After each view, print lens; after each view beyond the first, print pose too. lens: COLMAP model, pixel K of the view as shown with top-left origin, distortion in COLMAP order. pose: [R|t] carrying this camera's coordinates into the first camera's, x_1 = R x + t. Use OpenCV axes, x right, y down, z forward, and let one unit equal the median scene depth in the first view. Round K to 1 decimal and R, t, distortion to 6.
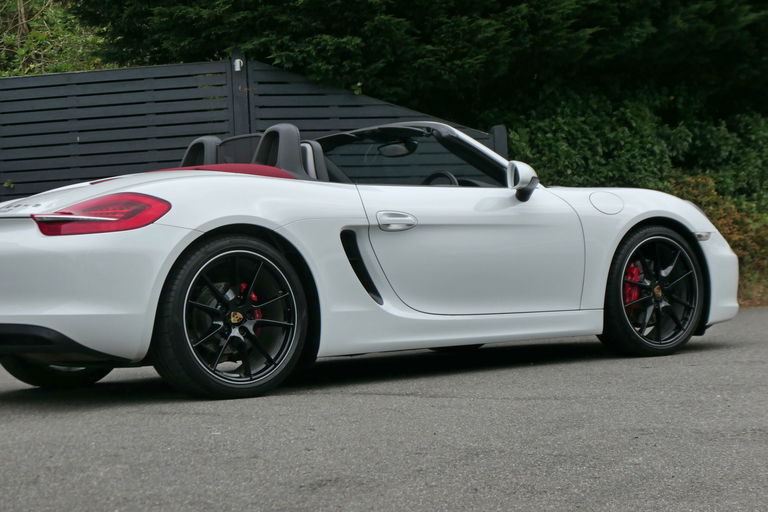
lens RADIAL K [[1691.9, 0, 384.0], [0, 1691.9, 256.0], [0, 0, 1]] dist [0.049055, -1.111340]
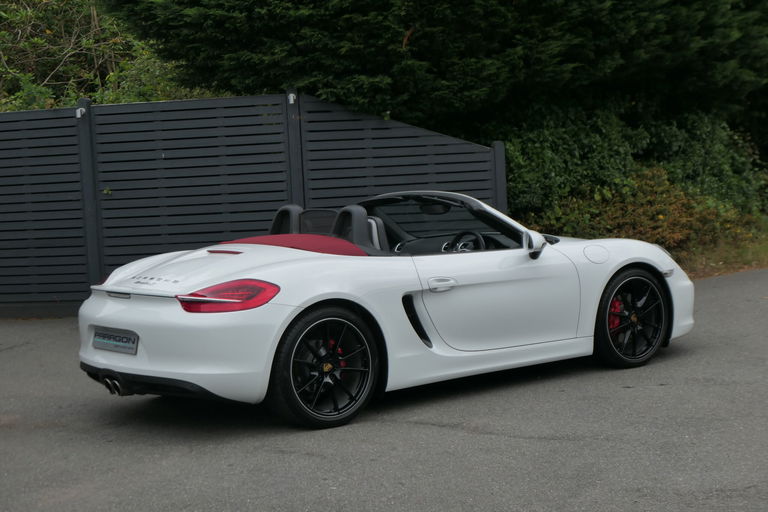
lens RADIAL K [[1466.5, 0, 384.0], [0, 1466.5, 256.0], [0, 0, 1]] dist [0.008783, 0.029267]
pose [[0.999860, -0.003321, 0.016416, -0.035520], [0.001884, 0.996225, 0.086787, -0.088740], [-0.016642, -0.086744, 0.996092, -0.088462]]
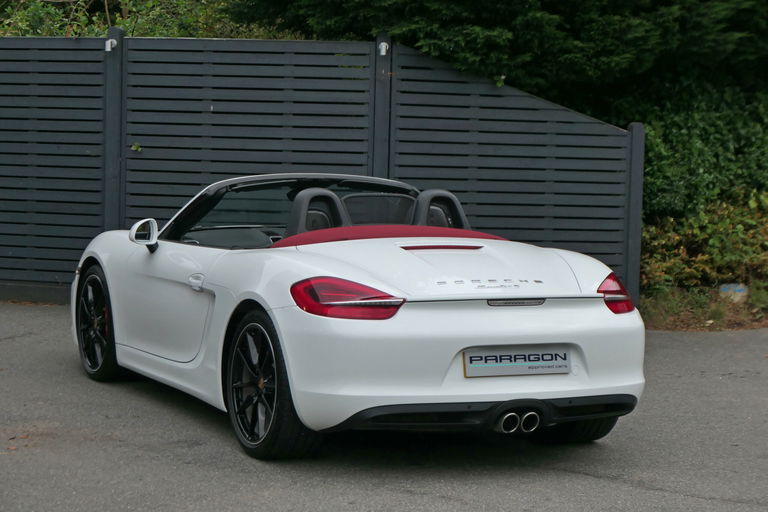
lens RADIAL K [[1976.3, 0, 383.3], [0, 1976.3, 240.5], [0, 0, 1]] dist [0.175956, -4.829758]
pose [[0.996982, 0.075214, 0.019249, -0.097748], [-0.076525, 0.993835, 0.080227, -0.092175], [-0.013096, -0.081458, 0.996591, -0.147088]]
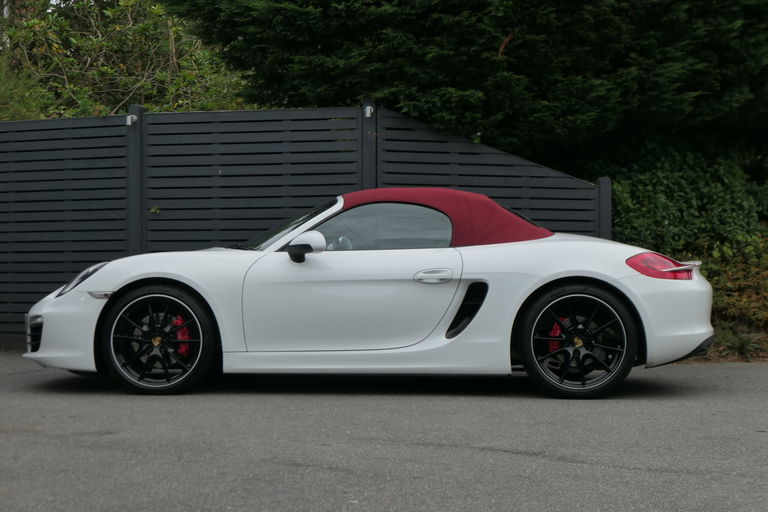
lens RADIAL K [[1431.0, 0, 384.0], [0, 1431.0, 256.0], [0, 0, 1]] dist [-0.016310, -0.357066]
pose [[0.997186, 0.049574, -0.056232, -0.019495], [-0.049885, 0.998746, -0.004148, -0.016279], [0.055956, 0.006941, 0.998409, 0.079766]]
